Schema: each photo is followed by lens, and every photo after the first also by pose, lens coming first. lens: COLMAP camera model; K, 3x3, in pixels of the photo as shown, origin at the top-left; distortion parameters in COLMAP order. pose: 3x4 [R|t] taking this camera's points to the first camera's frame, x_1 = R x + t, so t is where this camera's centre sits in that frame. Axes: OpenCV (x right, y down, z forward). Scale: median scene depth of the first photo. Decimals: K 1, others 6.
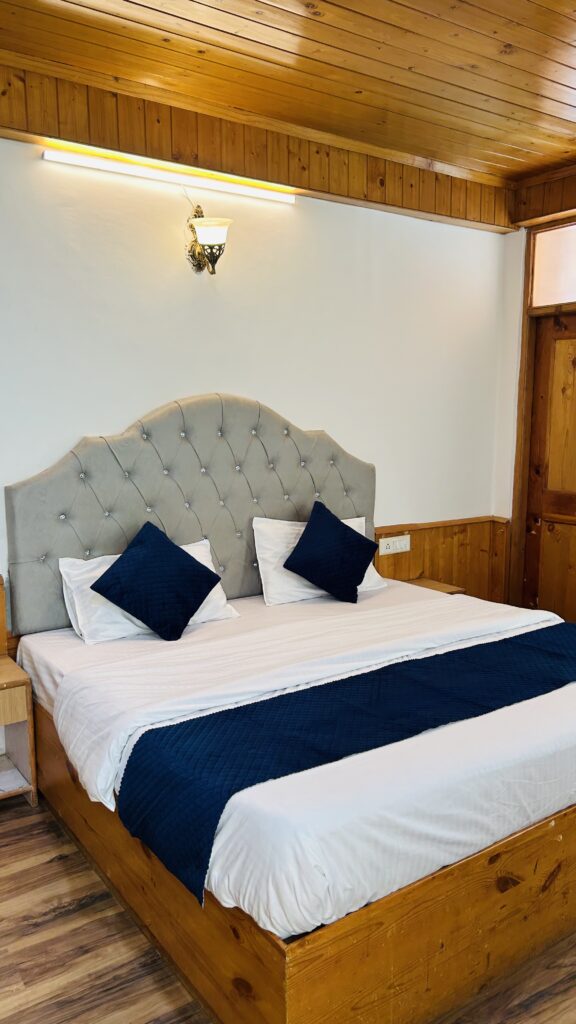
lens RADIAL K [[765.1, 0, 279.3], [0, 765.1, 516.7], [0, 0, 1]] dist [0.045437, -0.043870]
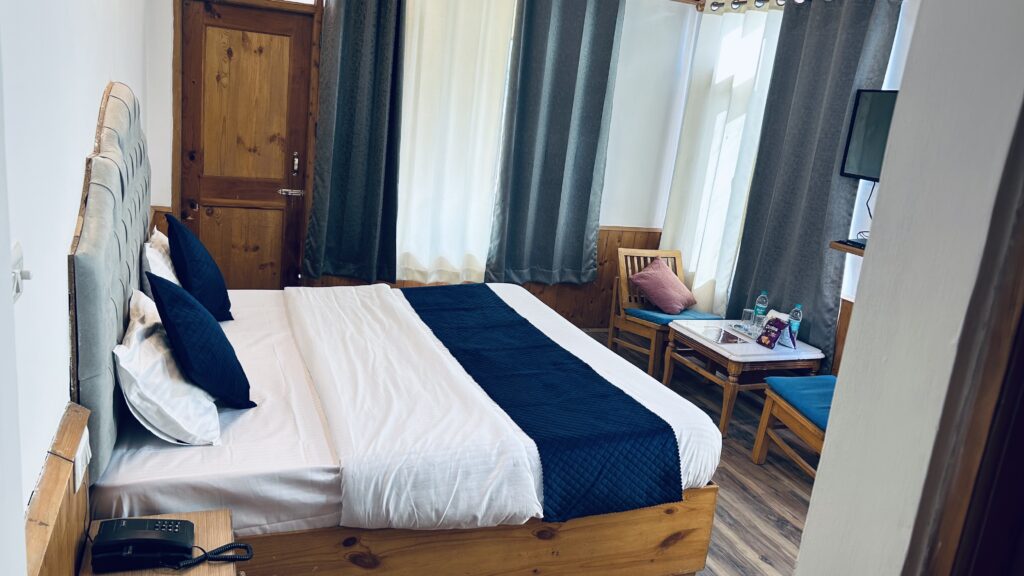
lens RADIAL K [[765.1, 0, 511.3], [0, 765.1, 289.3], [0, 0, 1]] dist [0.045437, -0.043870]
pose [[0.231751, -0.202342, 0.951498, -0.565573], [0.031392, 0.979174, 0.200582, -0.079675], [-0.972269, -0.016616, 0.233276, 0.361578]]
